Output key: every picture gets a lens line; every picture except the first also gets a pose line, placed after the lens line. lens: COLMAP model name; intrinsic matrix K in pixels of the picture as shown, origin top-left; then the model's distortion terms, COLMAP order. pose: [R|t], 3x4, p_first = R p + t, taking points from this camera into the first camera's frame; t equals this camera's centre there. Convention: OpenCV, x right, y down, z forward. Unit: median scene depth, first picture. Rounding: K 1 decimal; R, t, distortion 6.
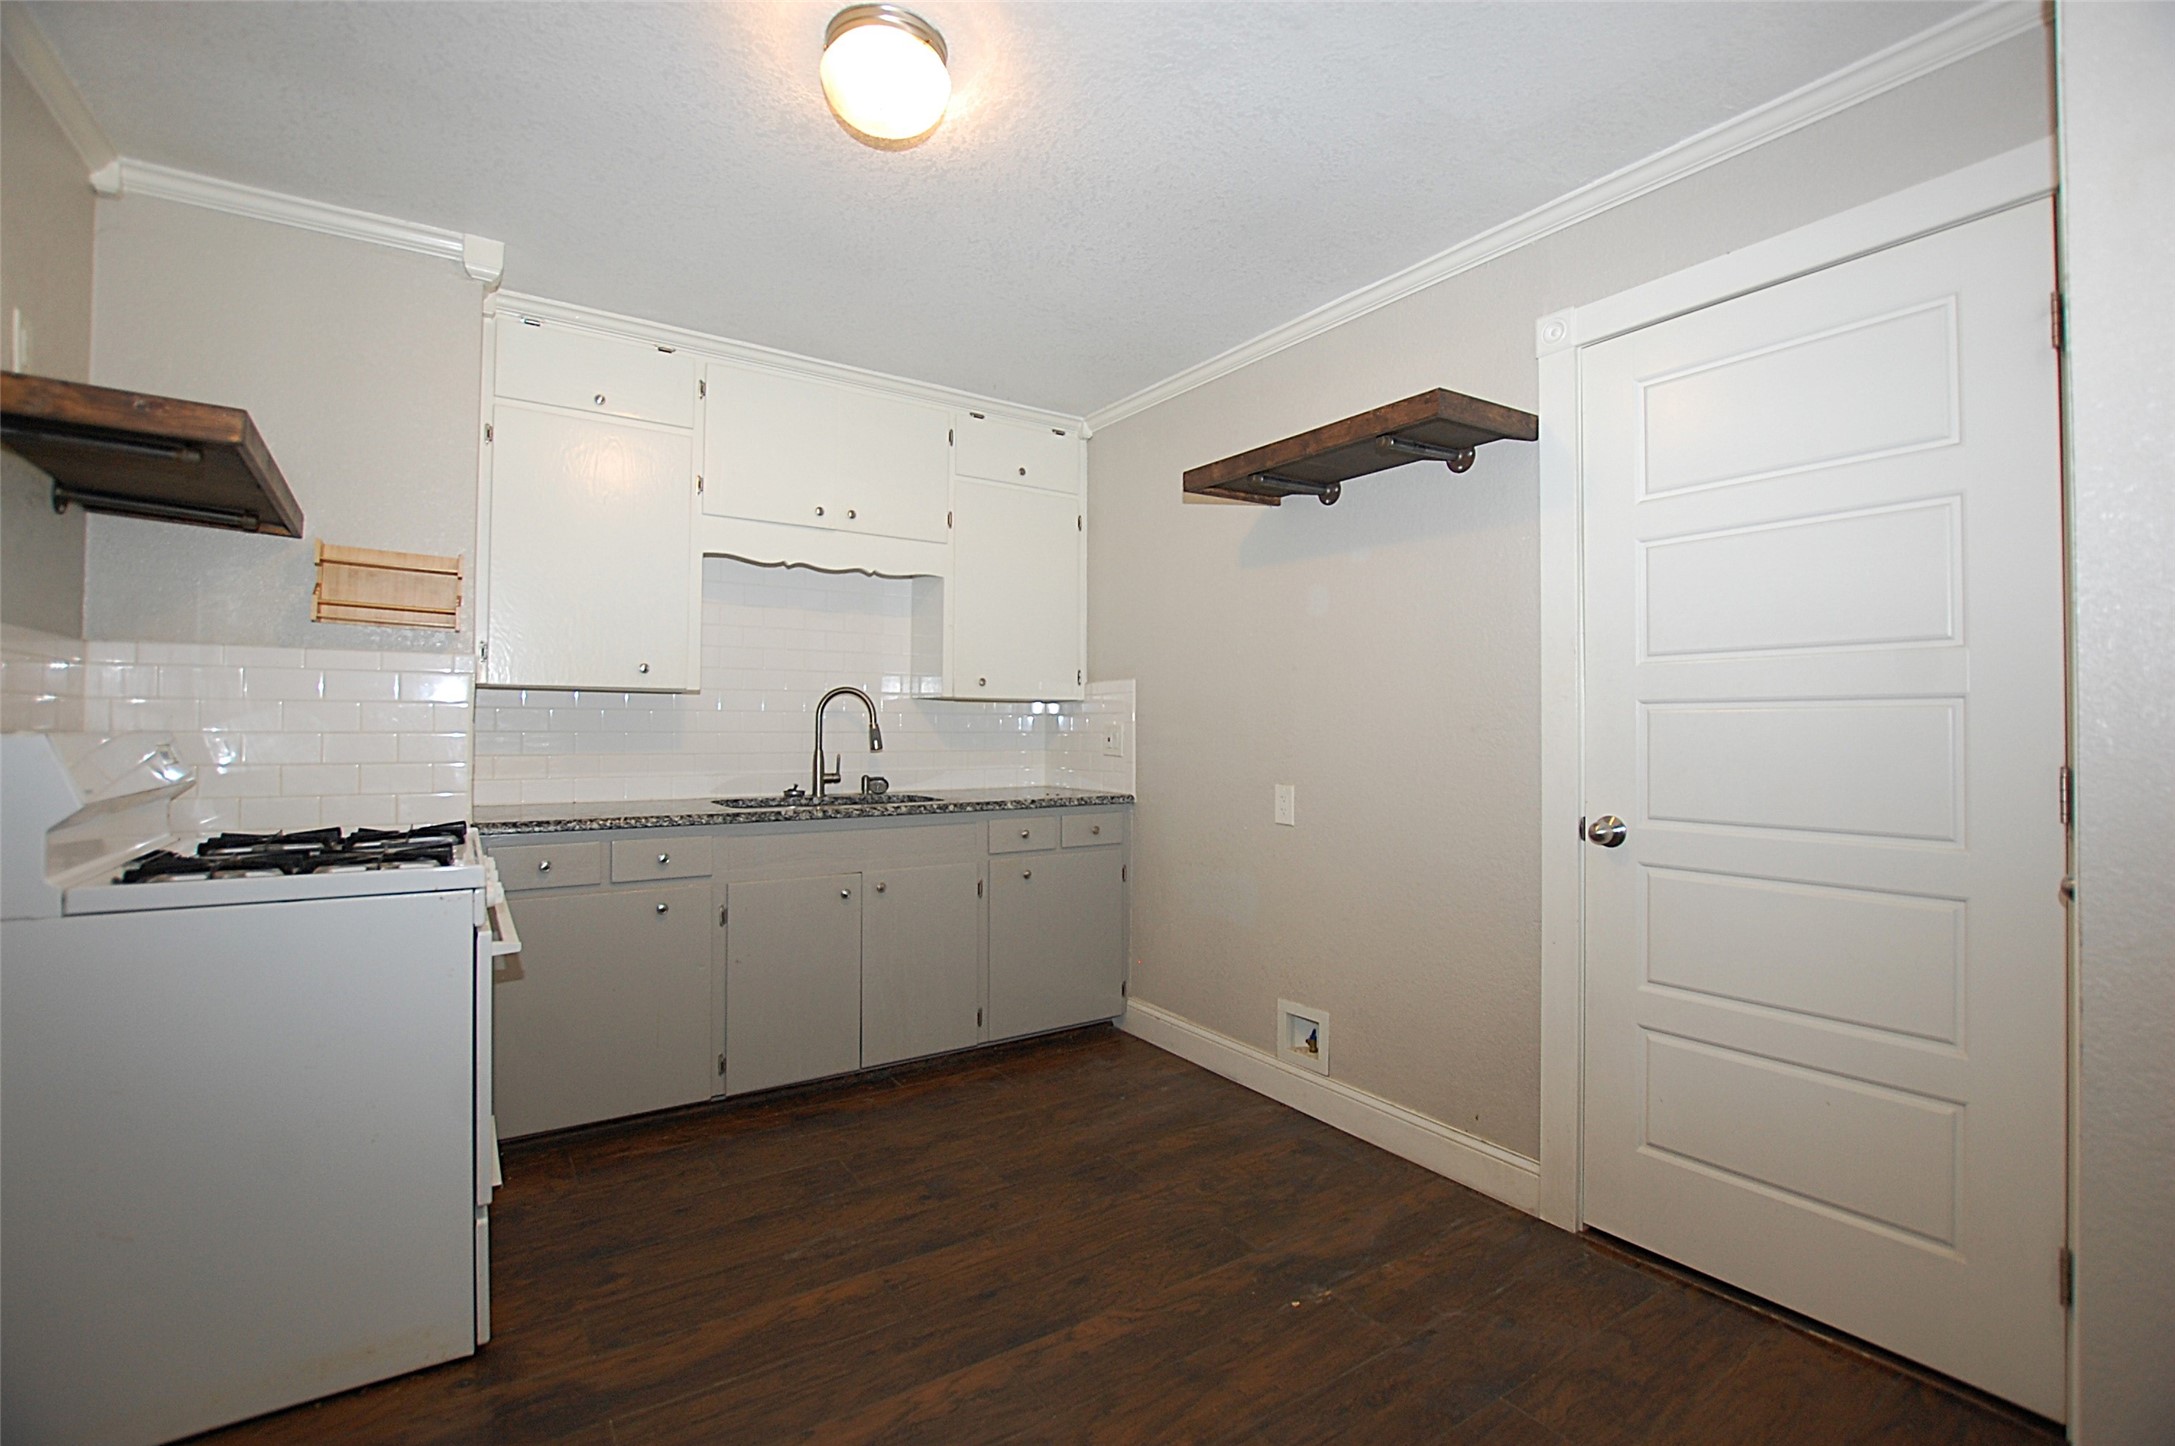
lens RADIAL K [[957.8, 0, 1091.4], [0, 957.8, 717.0], [0, 0, 1]] dist [-0.027922, 0.001201]
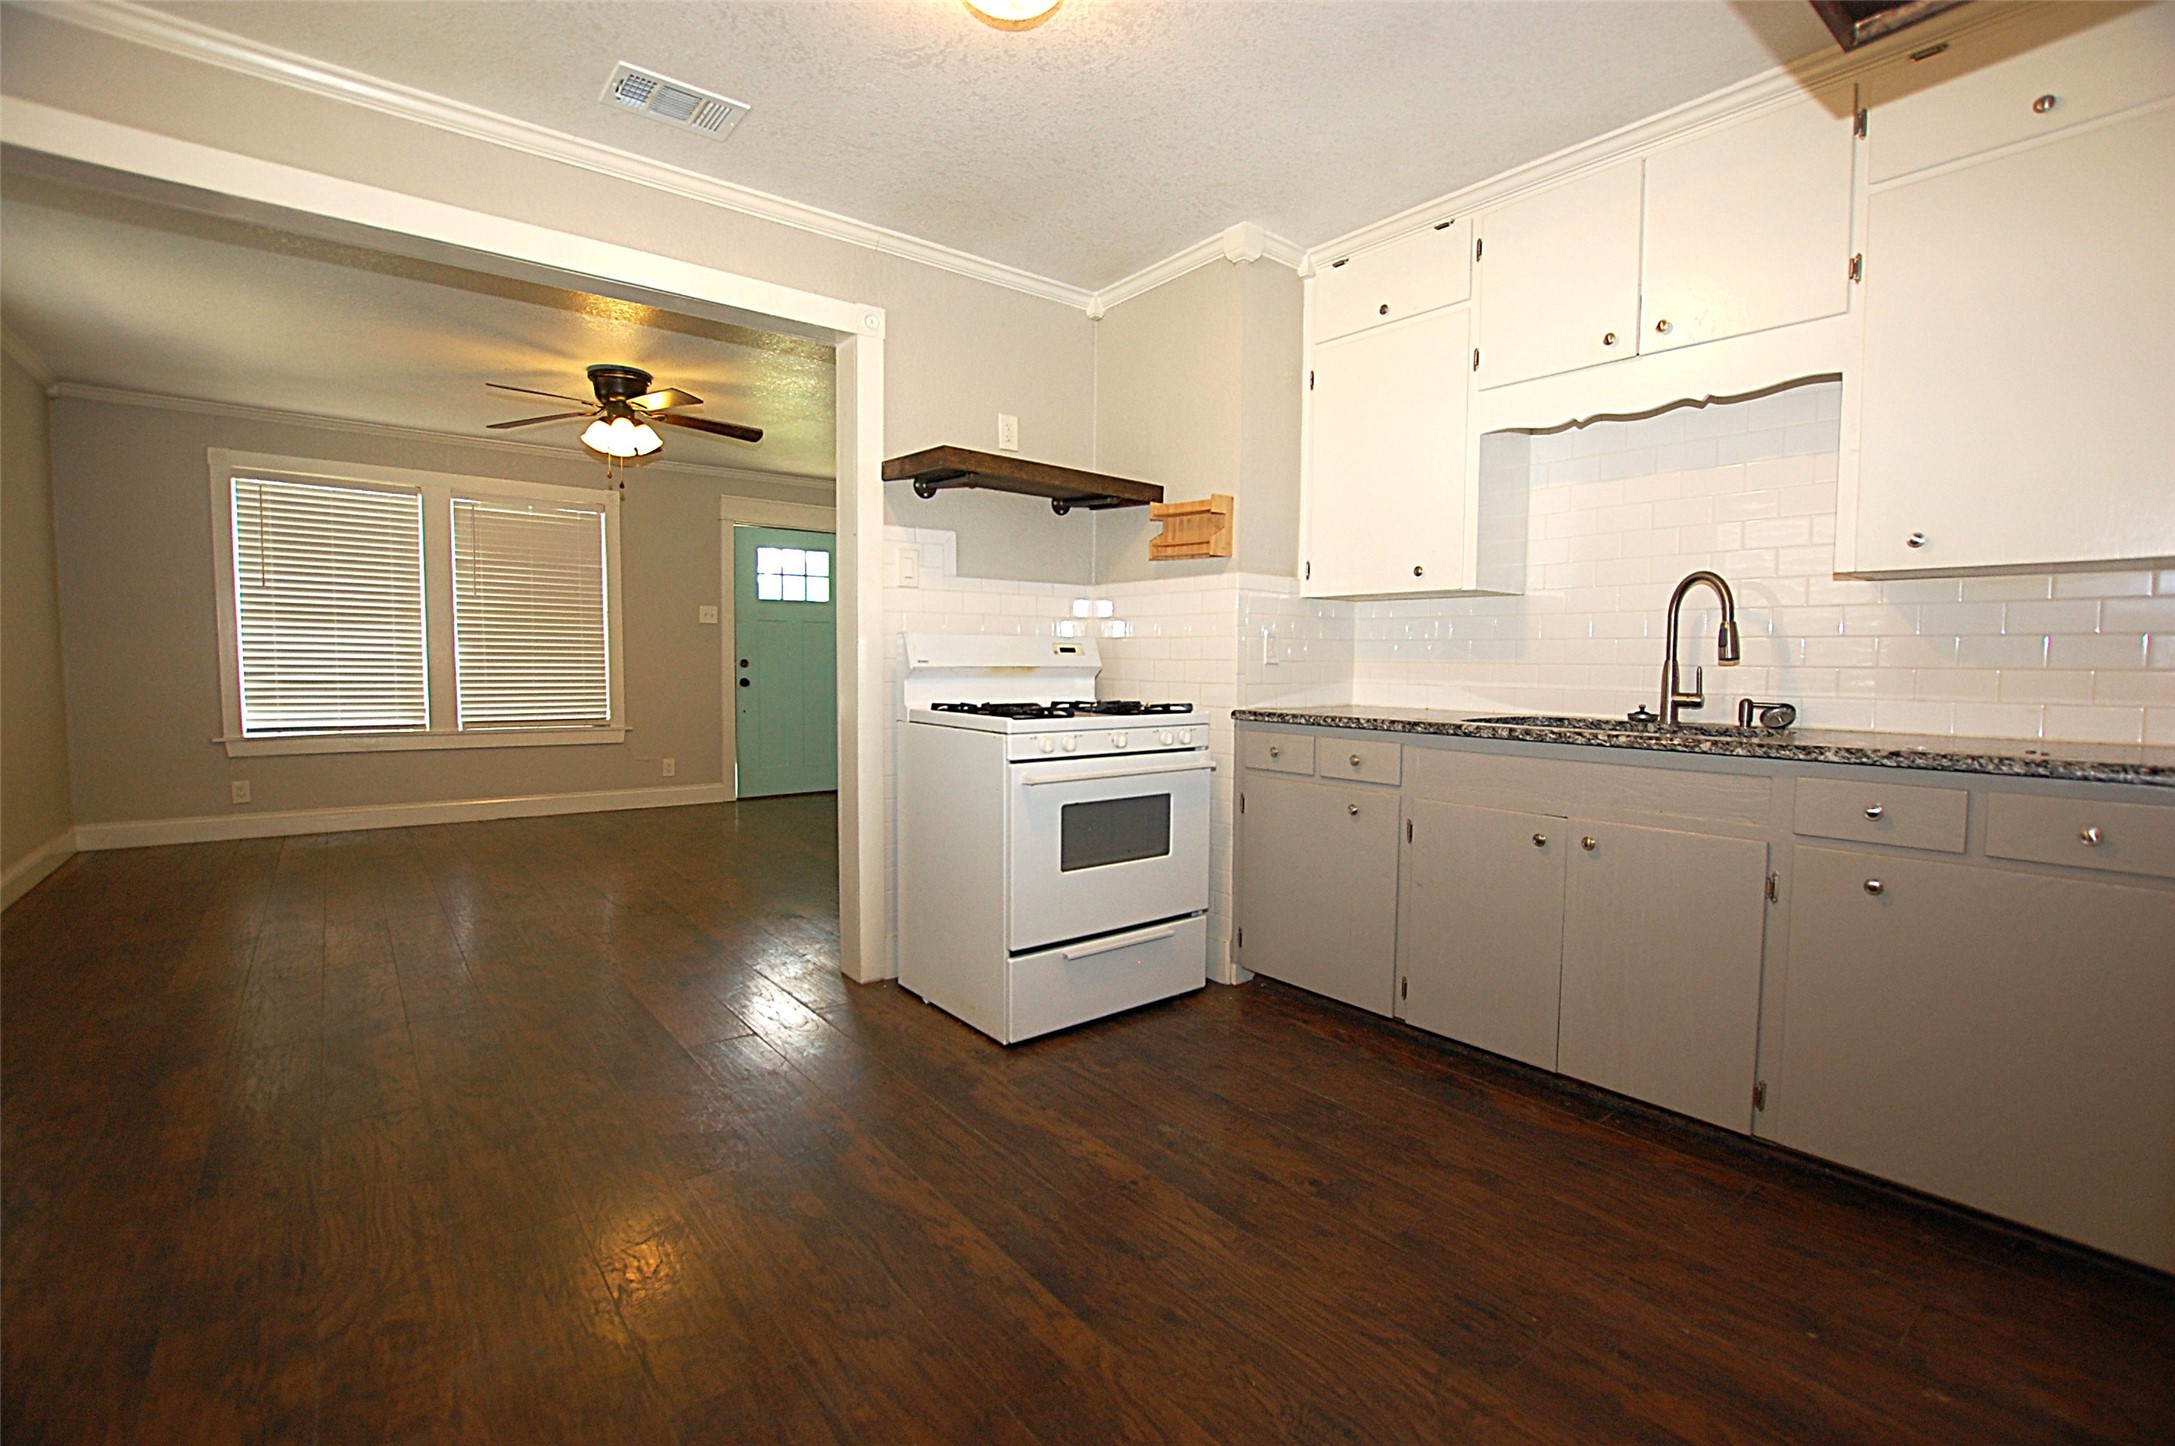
lens RADIAL K [[957.8, 0, 1091.4], [0, 957.8, 717.0], [0, 0, 1]] dist [-0.027922, 0.001201]
pose [[0.078378, 0.055335, -0.995387, 0.543590], [0.003034, 0.998441, 0.055744, 0.047511], [0.996919, -0.007389, 0.078088, 0.660879]]
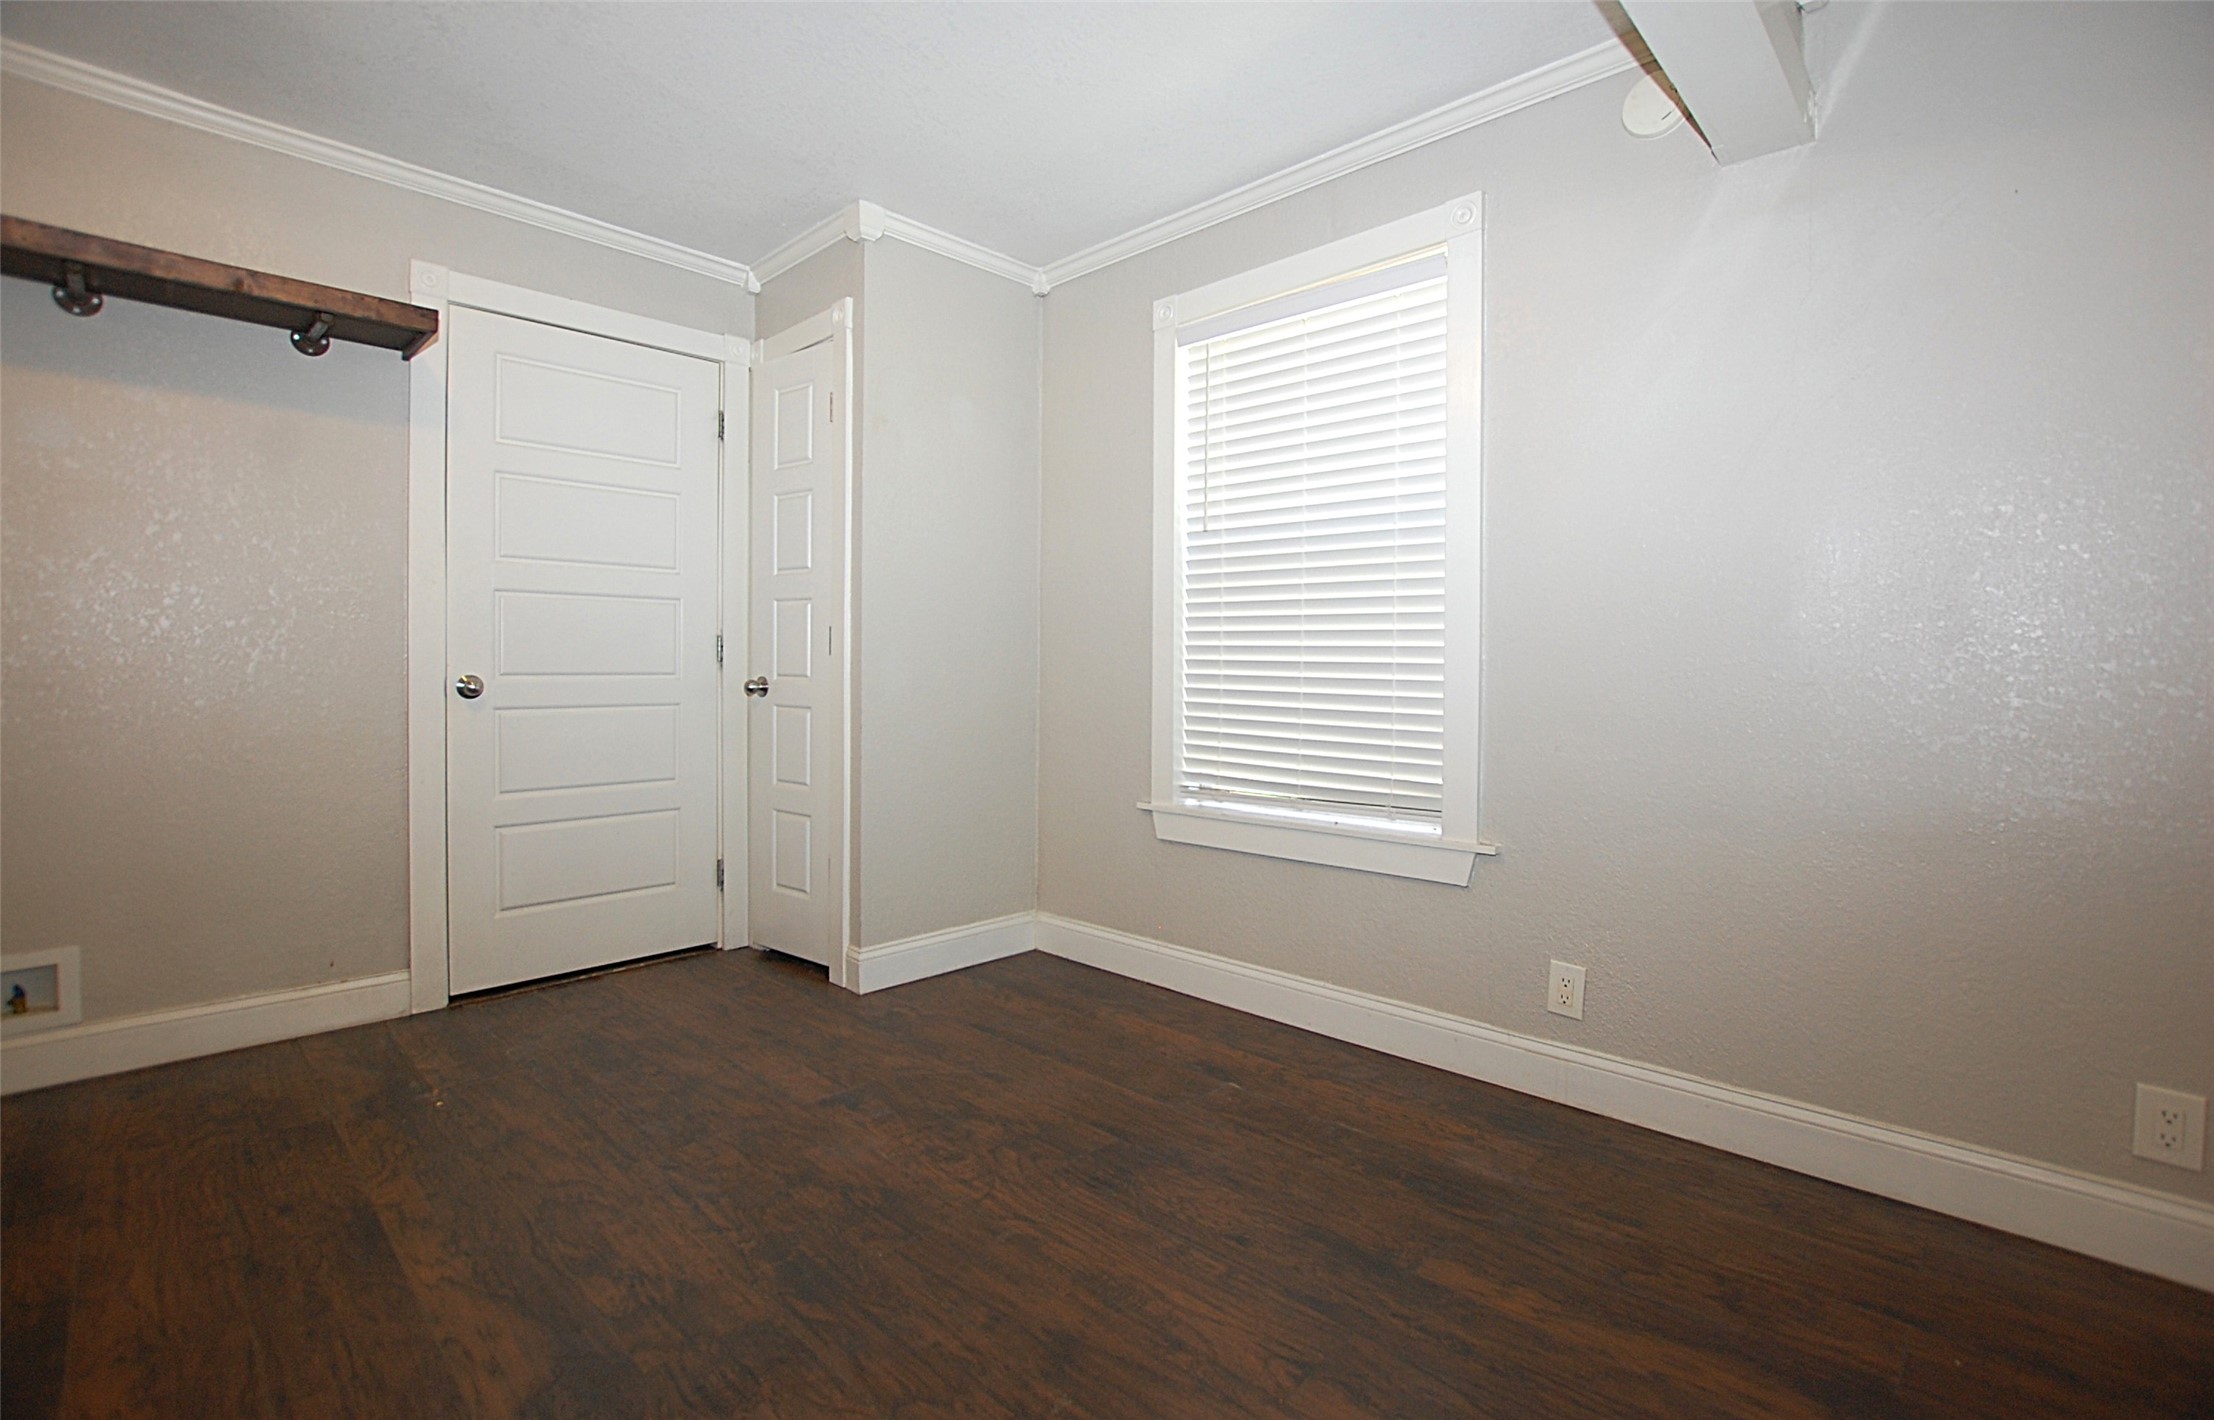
lens RADIAL K [[968.6, 0, 1107.0], [0, 968.6, 710.0], [0, 0, 1]] dist [-0.002714, -0.000317]
pose [[-0.197746, -0.057016, 0.978594, -0.762413], [-0.022509, 0.998308, 0.053616, 0.049234], [-0.979995, -0.011425, -0.198695, 0.326527]]
